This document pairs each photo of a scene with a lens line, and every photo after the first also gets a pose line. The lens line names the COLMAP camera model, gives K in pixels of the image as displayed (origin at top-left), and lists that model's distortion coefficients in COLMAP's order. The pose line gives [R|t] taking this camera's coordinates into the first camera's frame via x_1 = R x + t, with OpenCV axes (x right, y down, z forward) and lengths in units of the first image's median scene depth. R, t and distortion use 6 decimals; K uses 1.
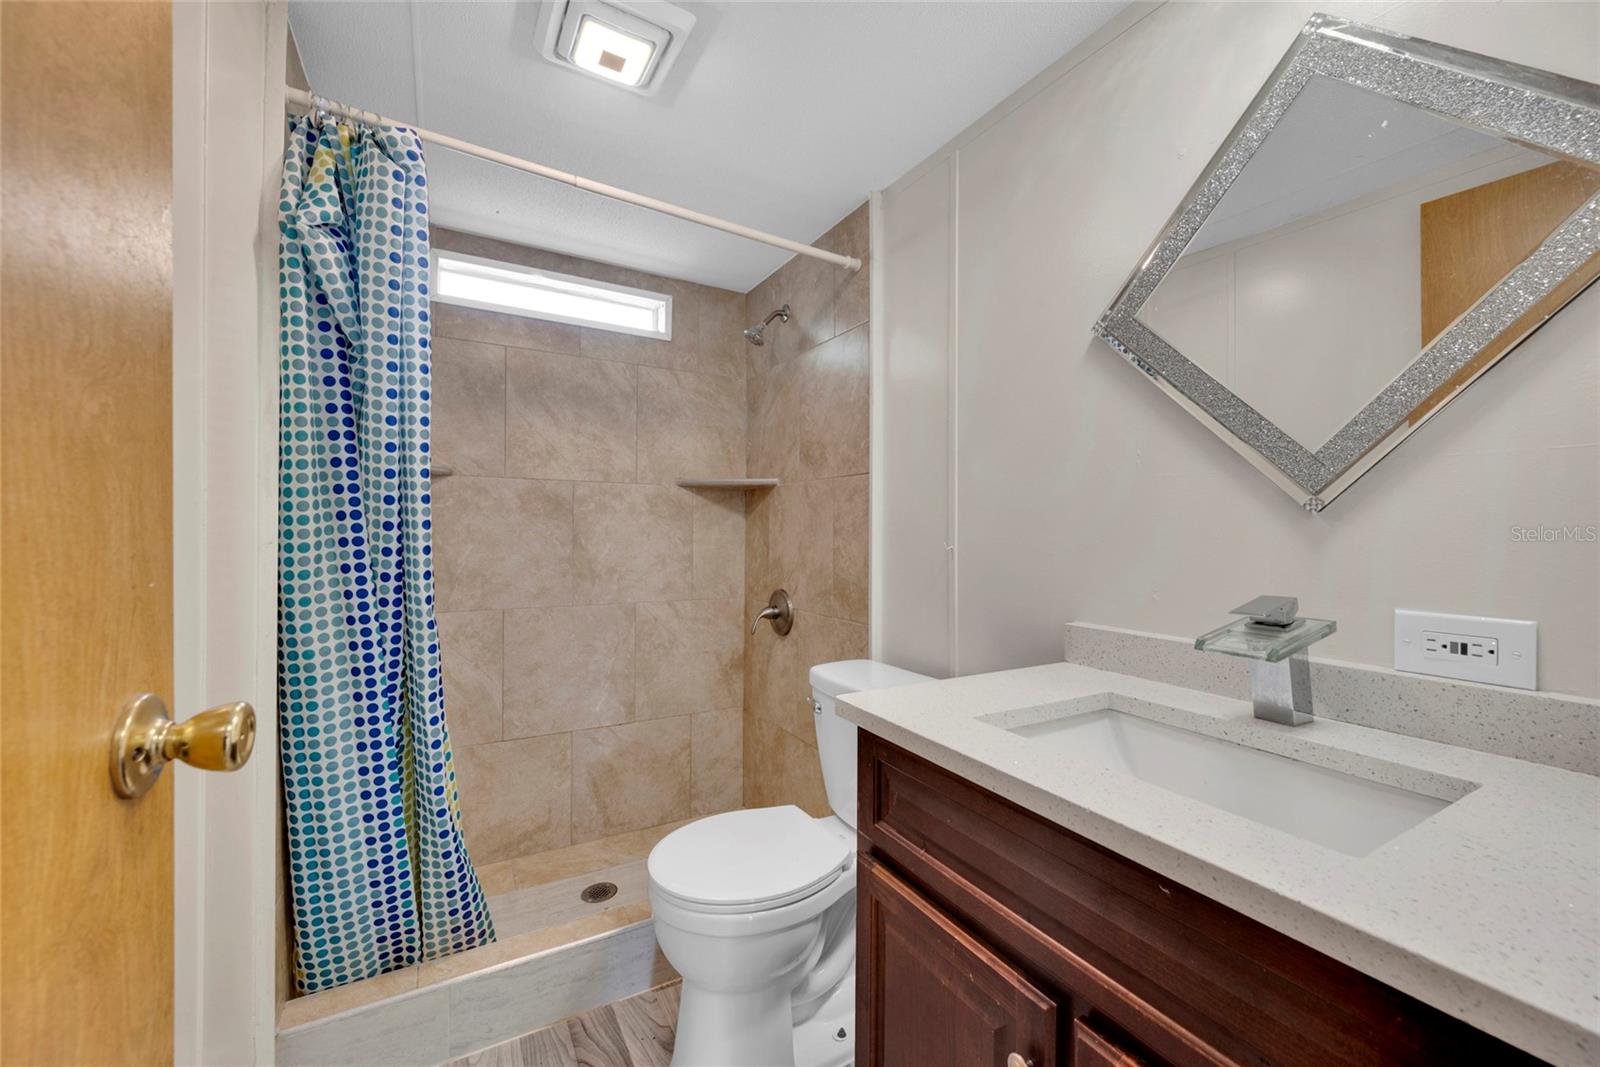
lens RADIAL K [[643.9, 0, 811.6], [0, 643.9, 538.9], [0, 0, 1]] dist [0.013063, -0.000200]
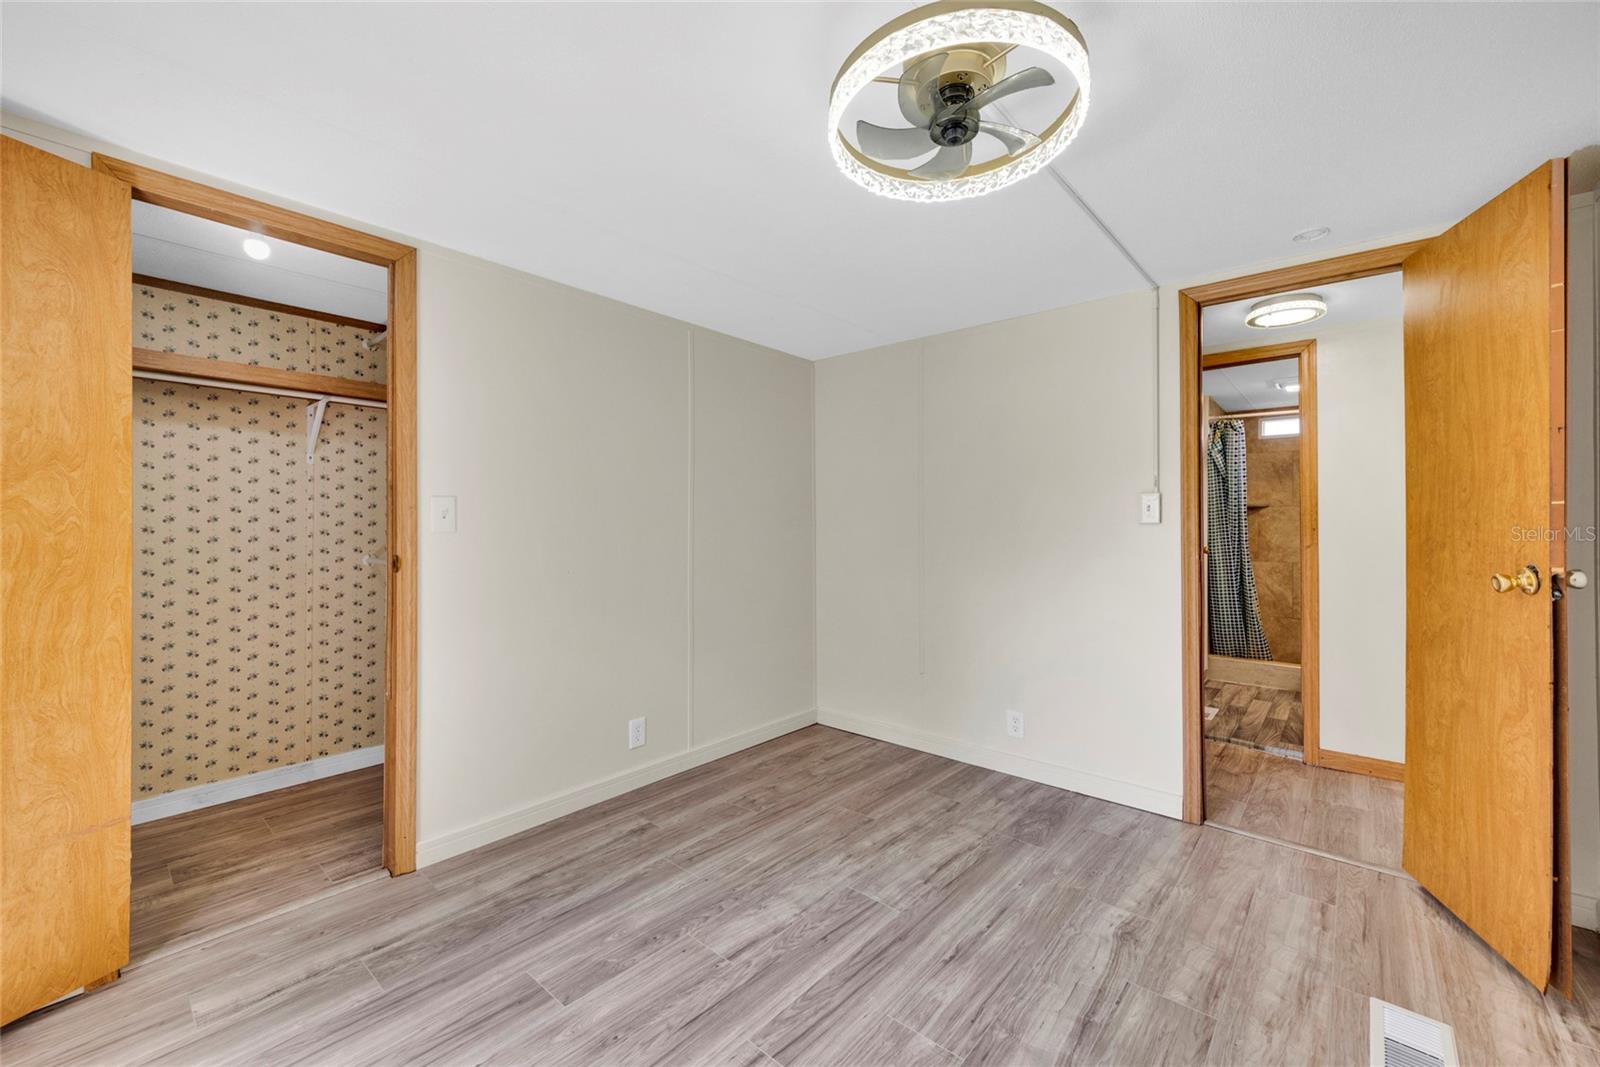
lens RADIAL K [[643.9, 0, 802.0], [0, 643.9, 531.2], [0, 0, 1]] dist [0.013063, -0.000200]
pose [[0.326416, 0.007031, -0.945200, 1.220686], [0.010221, 0.999888, 0.010968, -0.050742], [0.945171, -0.013240, 0.326308, -1.520514]]
